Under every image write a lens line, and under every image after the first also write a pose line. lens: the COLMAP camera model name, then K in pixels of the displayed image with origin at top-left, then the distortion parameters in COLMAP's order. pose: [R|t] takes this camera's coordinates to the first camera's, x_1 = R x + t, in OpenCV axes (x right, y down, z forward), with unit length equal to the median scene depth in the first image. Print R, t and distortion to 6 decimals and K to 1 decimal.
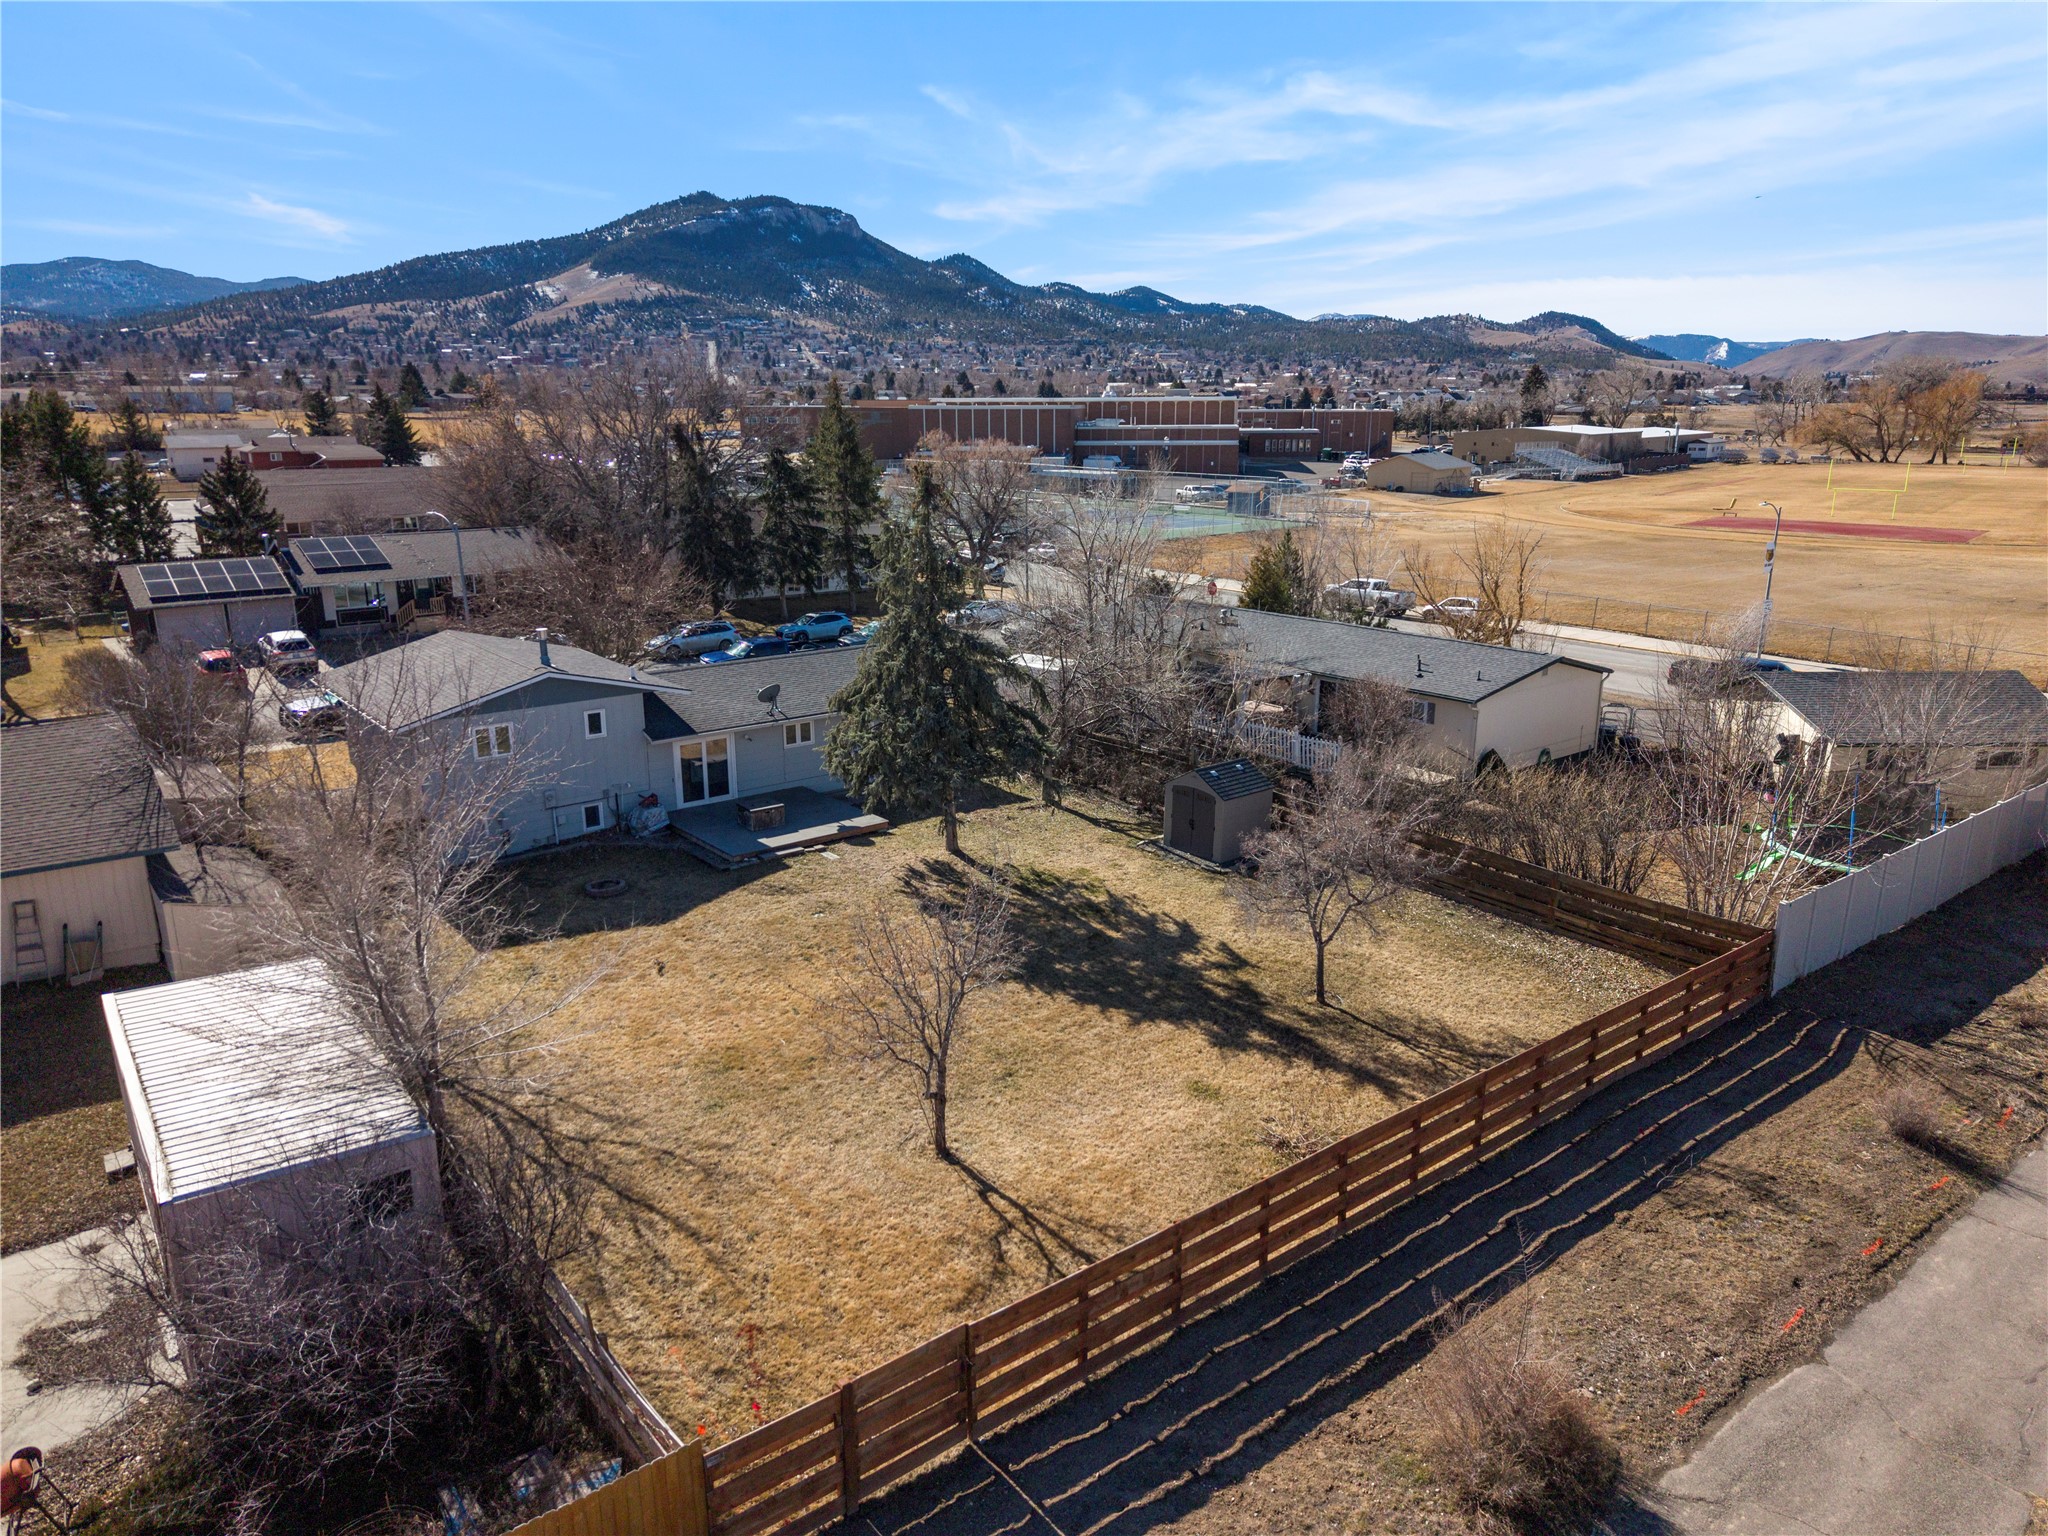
lens RADIAL K [[1394.9, 0, 1024.5], [0, 1394.9, 725.8], [0, 0, 1]] dist [0.039058, -0.033356]
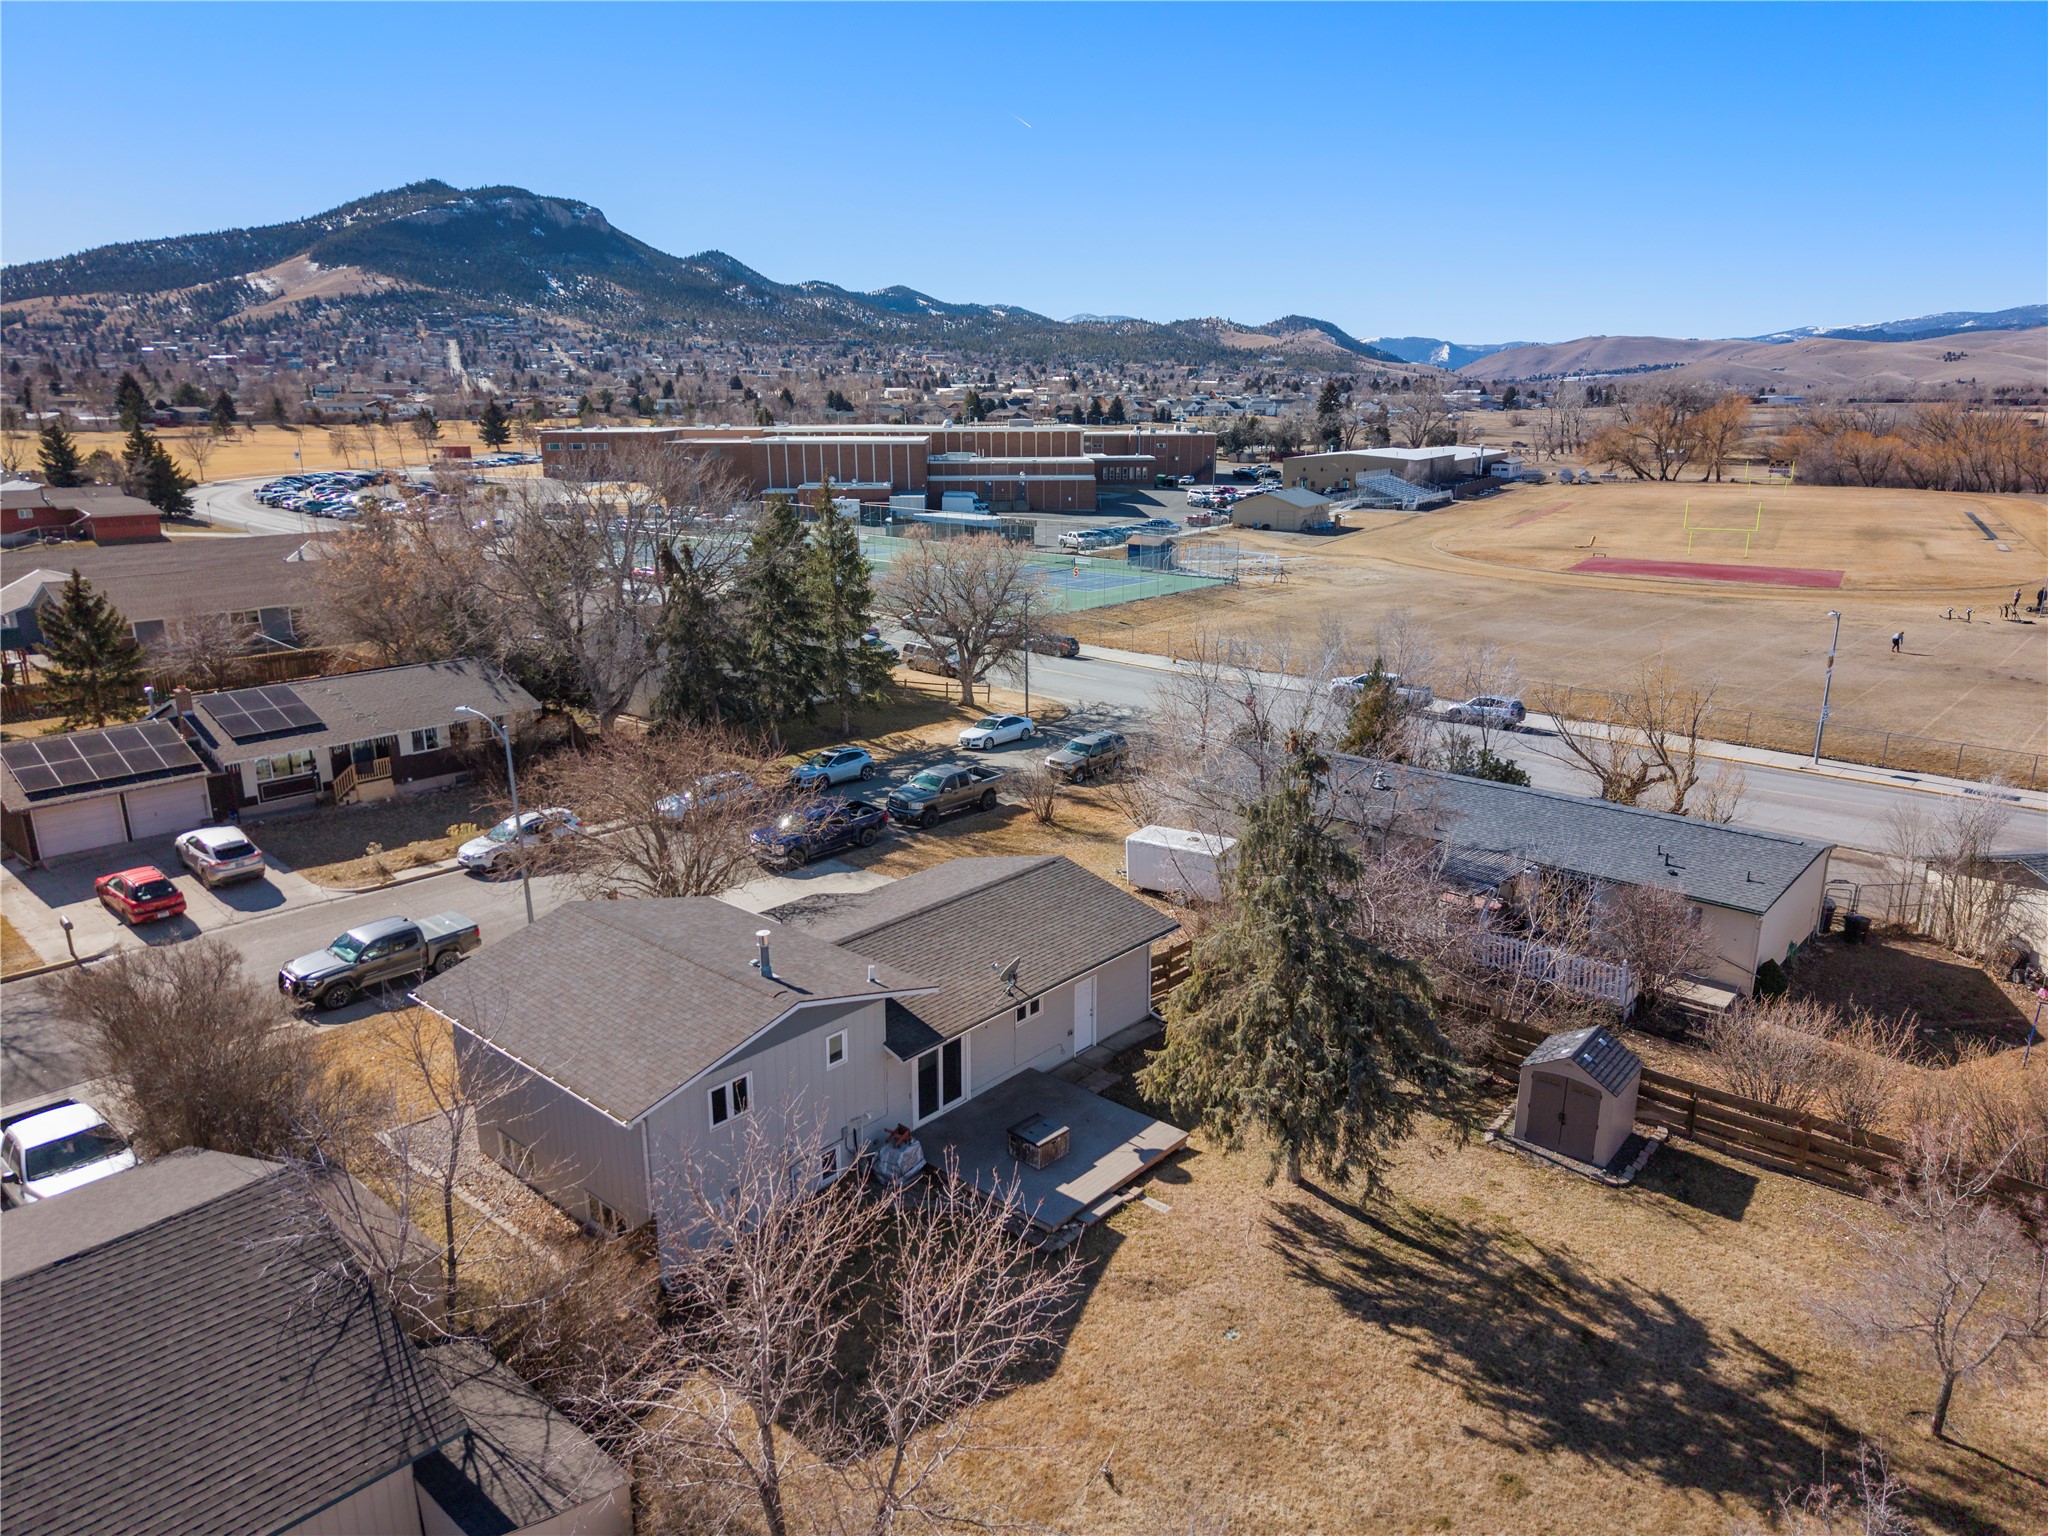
lens RADIAL K [[1394.9, 0, 1024.5], [0, 1394.9, 725.8], [0, 0, 1]] dist [0.039058, -0.033356]
pose [[0.986164, -0.039803, 0.160923, -0.049870], [0.039631, 0.999205, 0.004278, -0.028136], [-0.160965, 0.002158, 0.986958, 0.033930]]
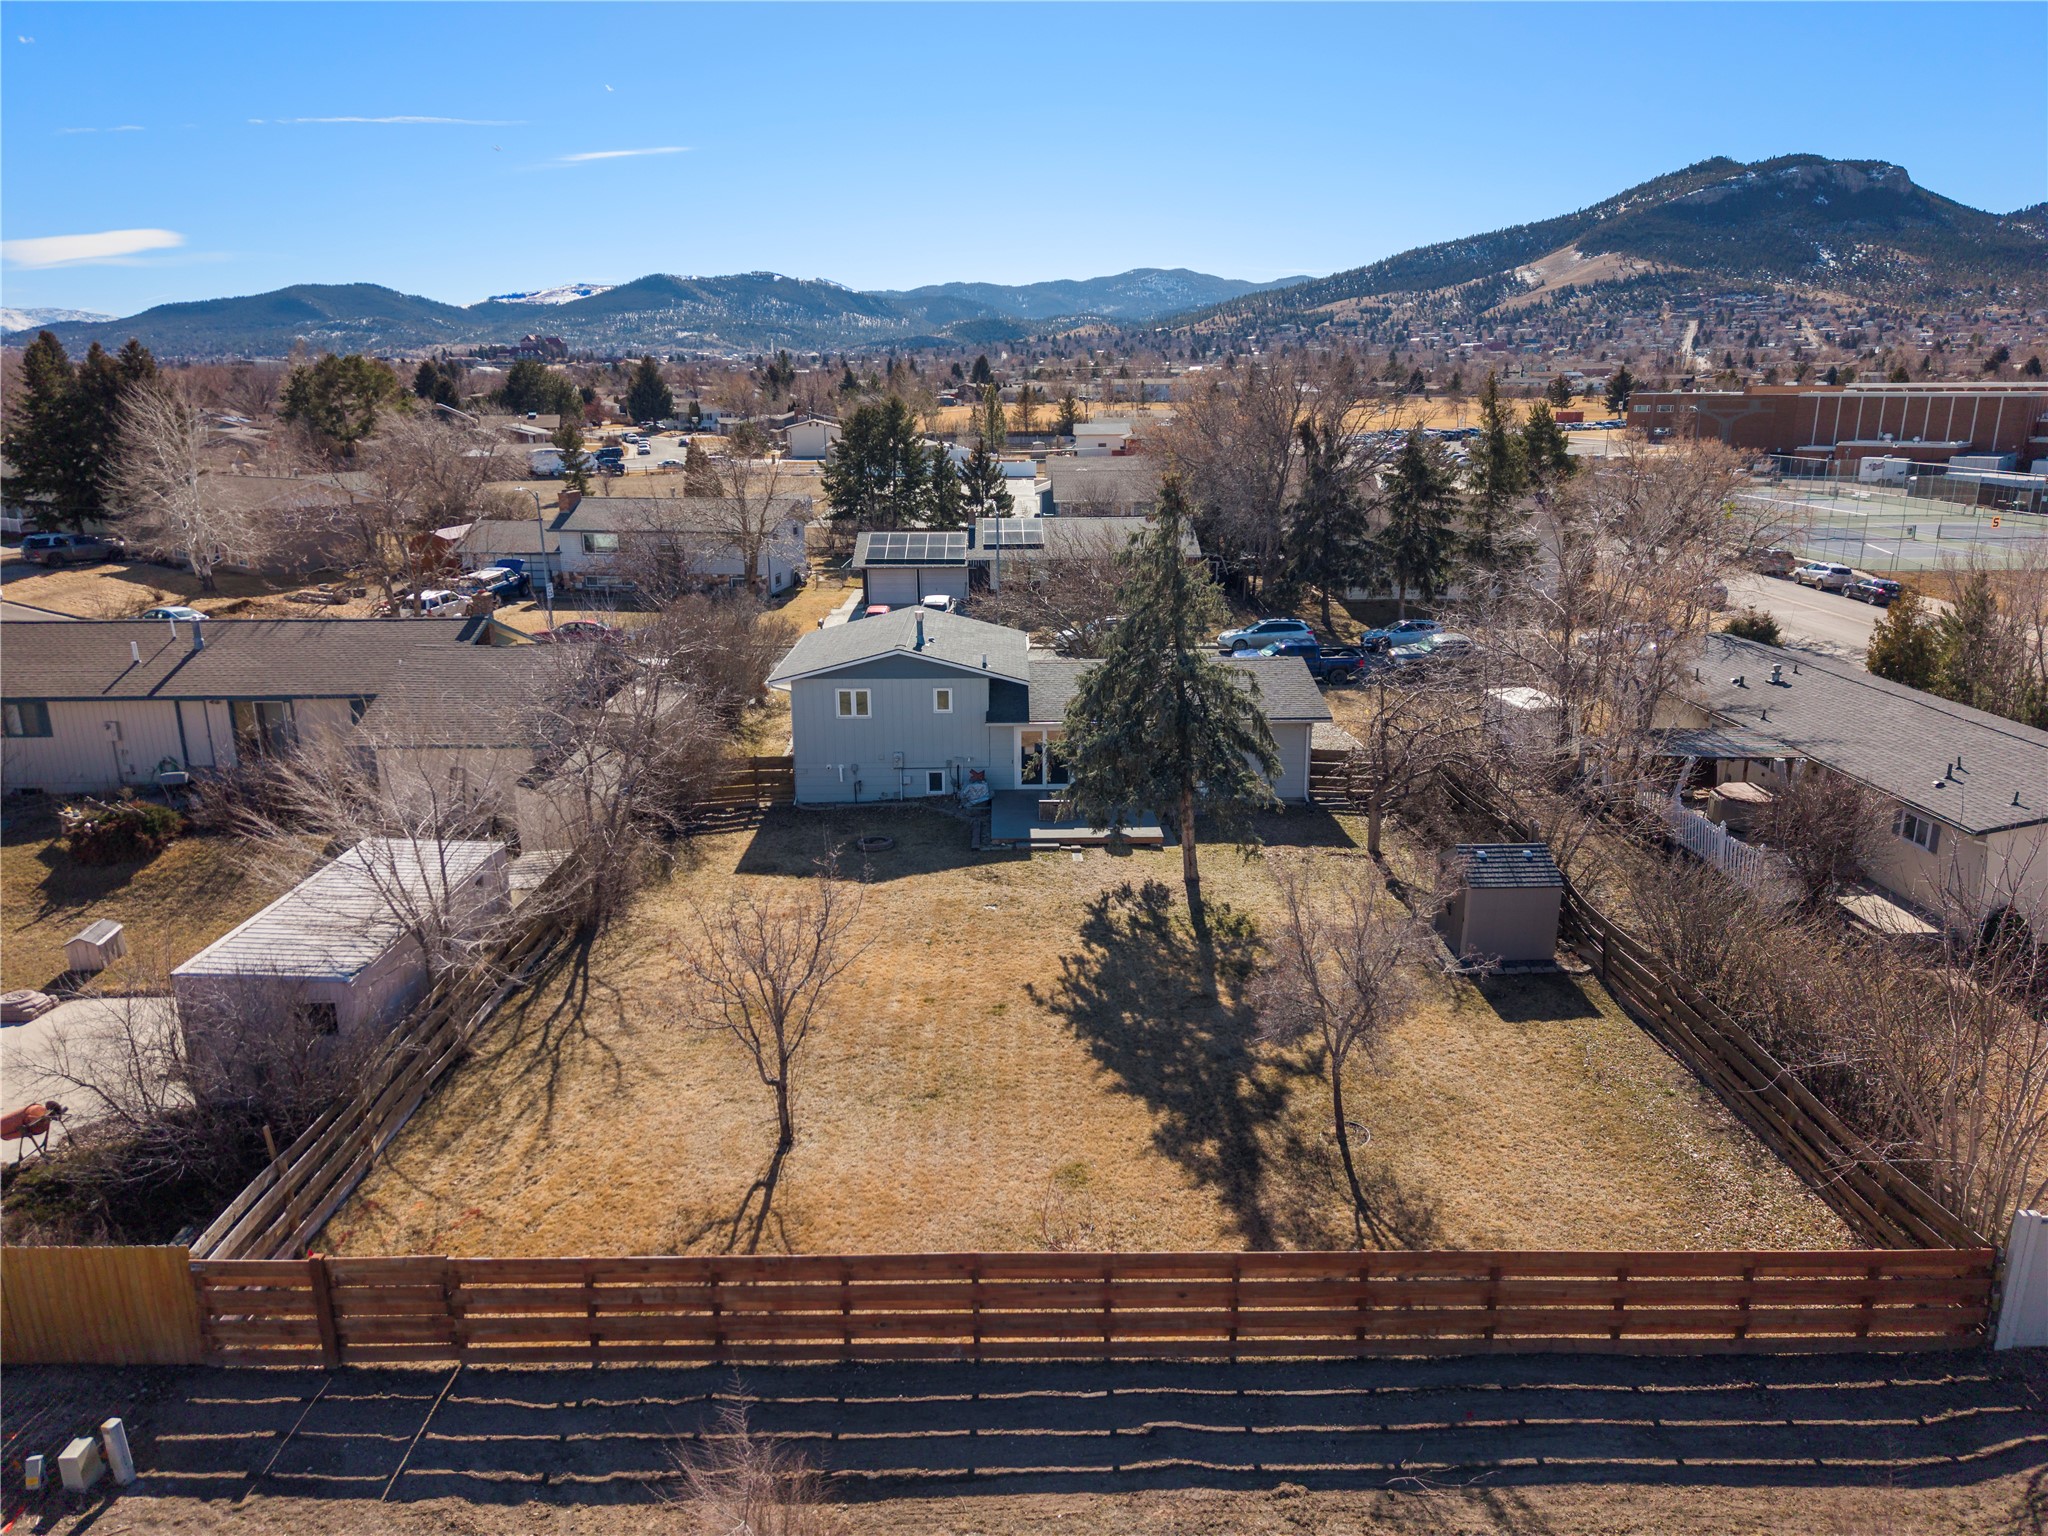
lens RADIAL K [[1377.1, 0, 1011.8], [0, 1377.1, 739.2], [0, 0, 1]] dist [0.041506, -0.038721]
pose [[0.790534, 0.149921, -0.593784, 0.061248], [-0.137127, 0.988287, 0.066964, -0.008090], [0.596868, 0.028486, 0.801833, 0.024619]]
